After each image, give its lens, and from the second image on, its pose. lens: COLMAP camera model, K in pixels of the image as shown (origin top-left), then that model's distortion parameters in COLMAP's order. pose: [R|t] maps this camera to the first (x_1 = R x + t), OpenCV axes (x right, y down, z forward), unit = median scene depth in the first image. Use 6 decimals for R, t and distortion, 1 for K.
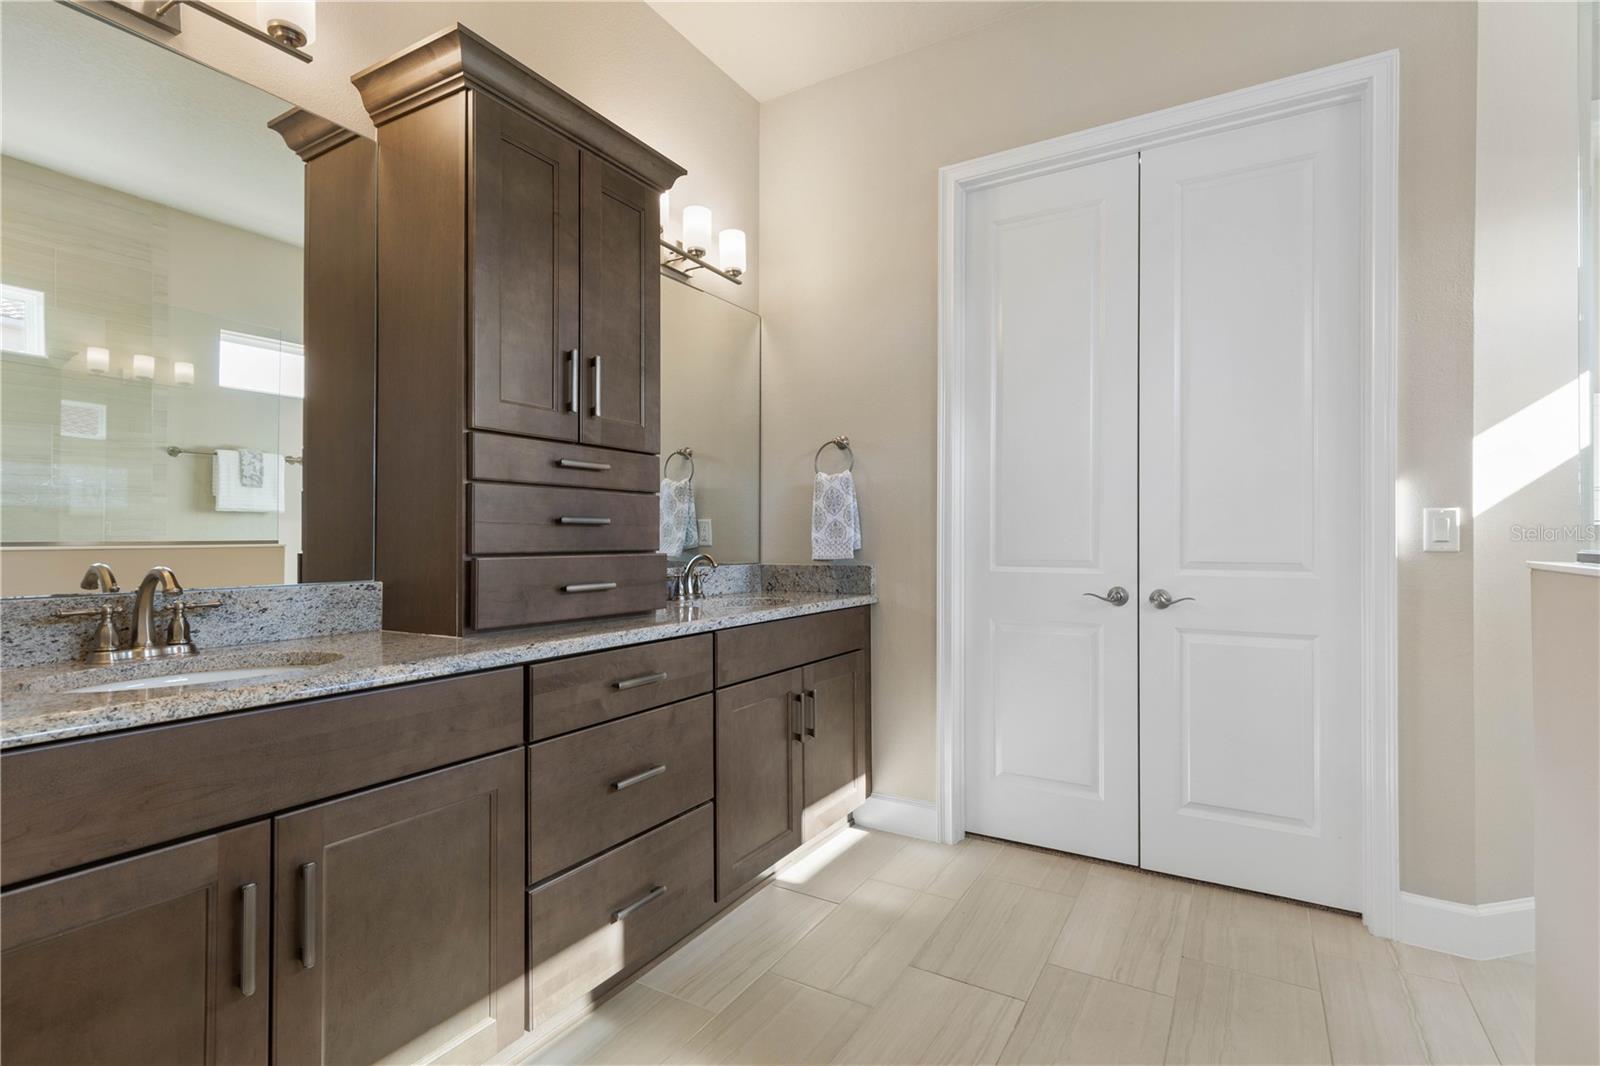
lens RADIAL K [[742.7, 0, 800.4], [0, 742.7, 533.7], [0, 0, 1]] dist [0.000783, -0.000909]
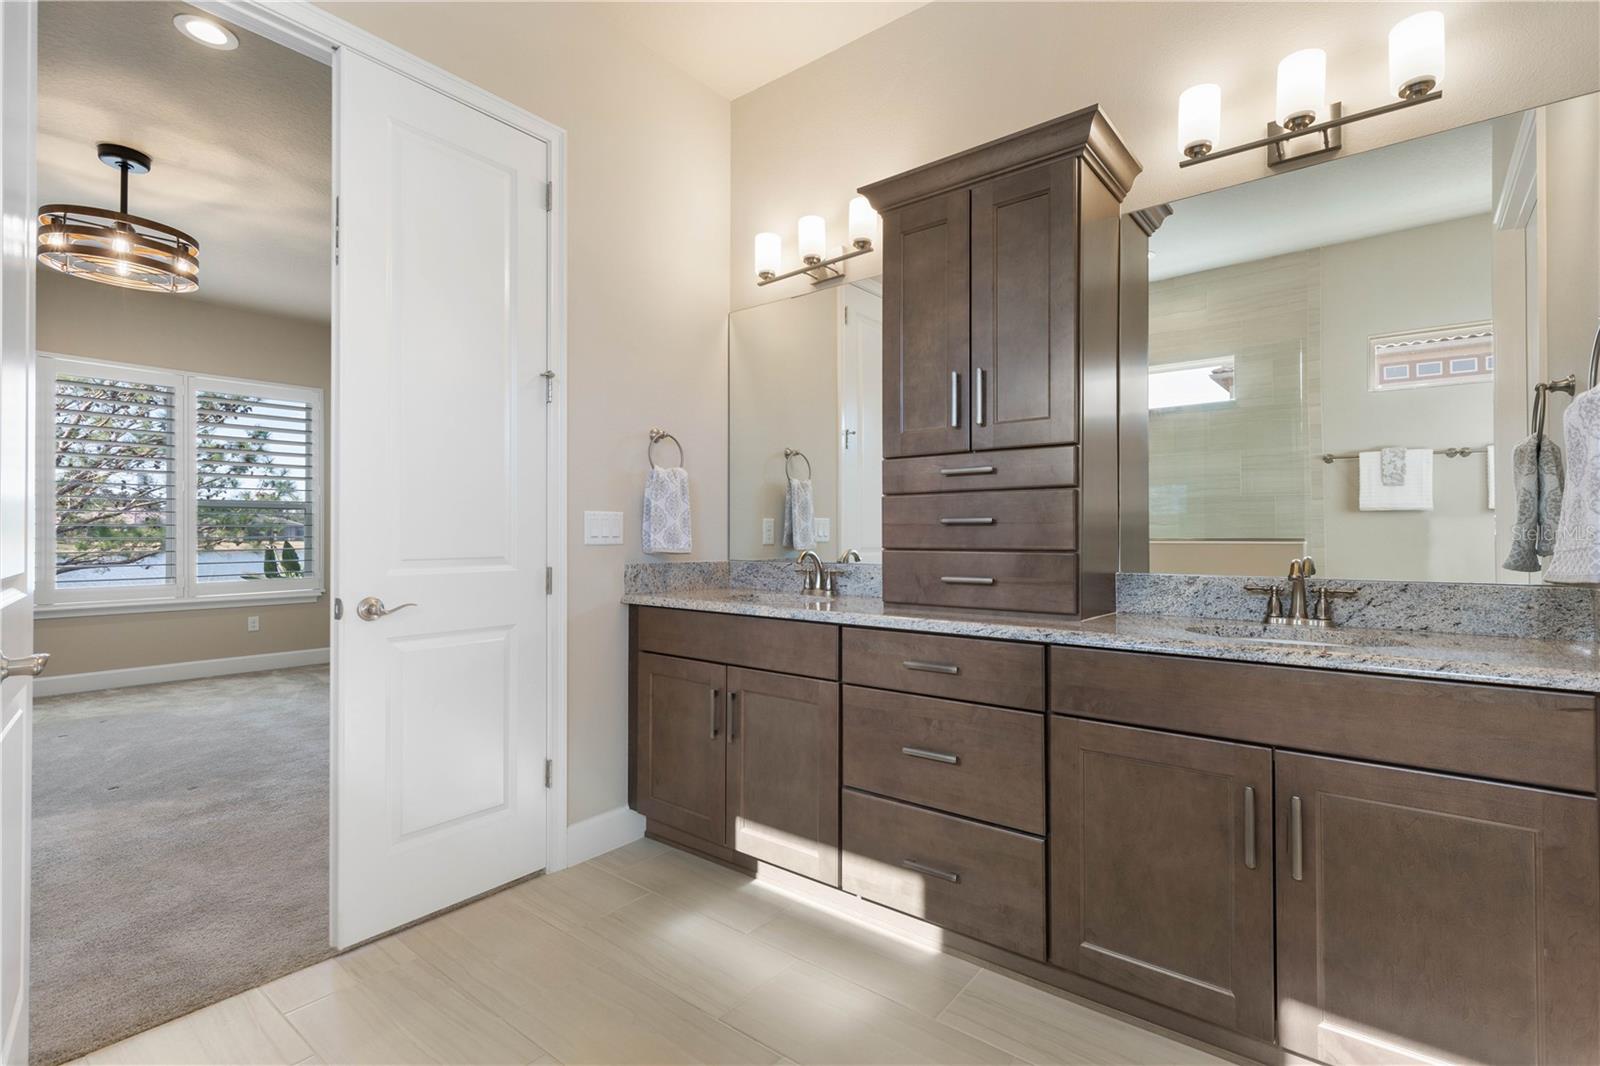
lens RADIAL K [[742.7, 0, 863.4], [0, 742.7, 527.7], [0, 0, 1]] dist [0.000783, -0.000909]
pose [[-0.077043, -0.010088, -0.996977, 0.747413], [0.005513, 0.999929, -0.010544, 0.003362], [0.997013, -0.006309, -0.076982, 0.835042]]
